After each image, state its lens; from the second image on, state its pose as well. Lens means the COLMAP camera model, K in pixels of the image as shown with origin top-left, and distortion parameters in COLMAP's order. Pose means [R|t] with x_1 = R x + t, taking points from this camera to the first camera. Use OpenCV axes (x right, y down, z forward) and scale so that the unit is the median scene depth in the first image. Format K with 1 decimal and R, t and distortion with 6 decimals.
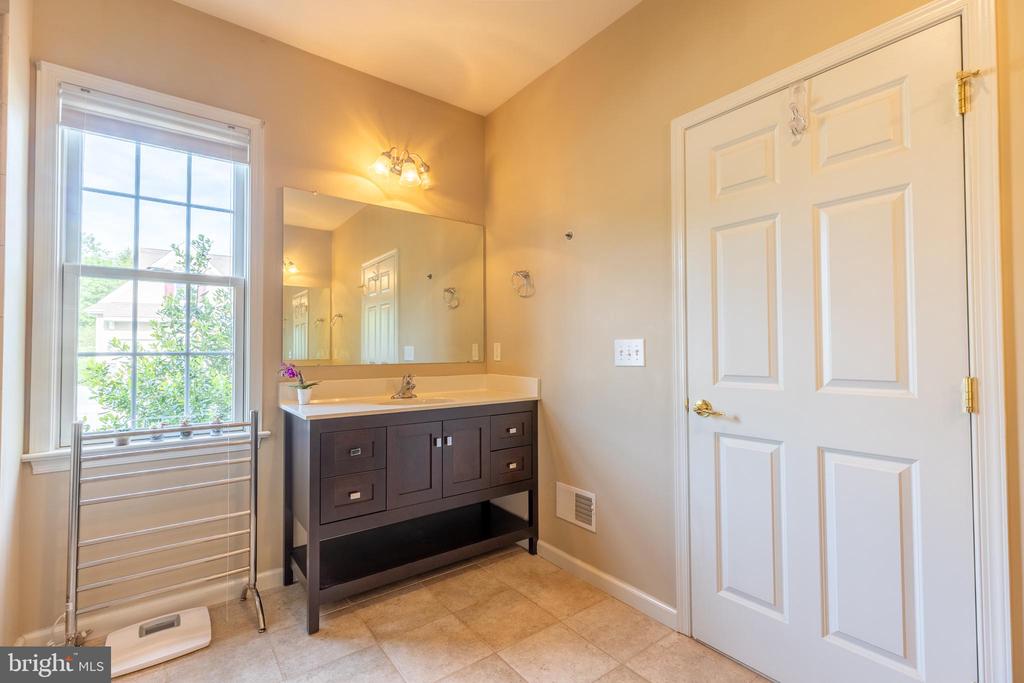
lens RADIAL K [[457.9, 0, 512.0], [0, 457.9, 341.5], [0, 0, 1]] dist [-0.002555, 0.000050]
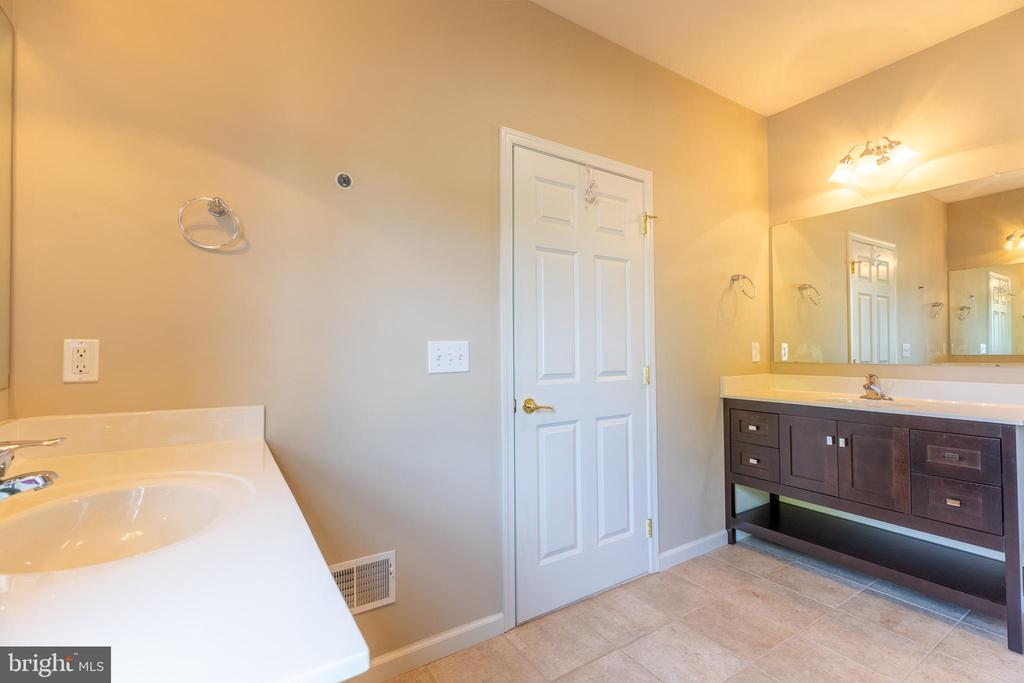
lens RADIAL K [[454.3, 0, 514.7], [0, 454.3, 346.0], [0, 0, 1]] dist [-0.001114, -0.000025]
pose [[0.074449, 0.021682, 0.996989, -0.449407], [-0.010463, 0.999726, -0.020960, 0.016118], [-0.997170, -0.008871, 0.074656, 0.629379]]
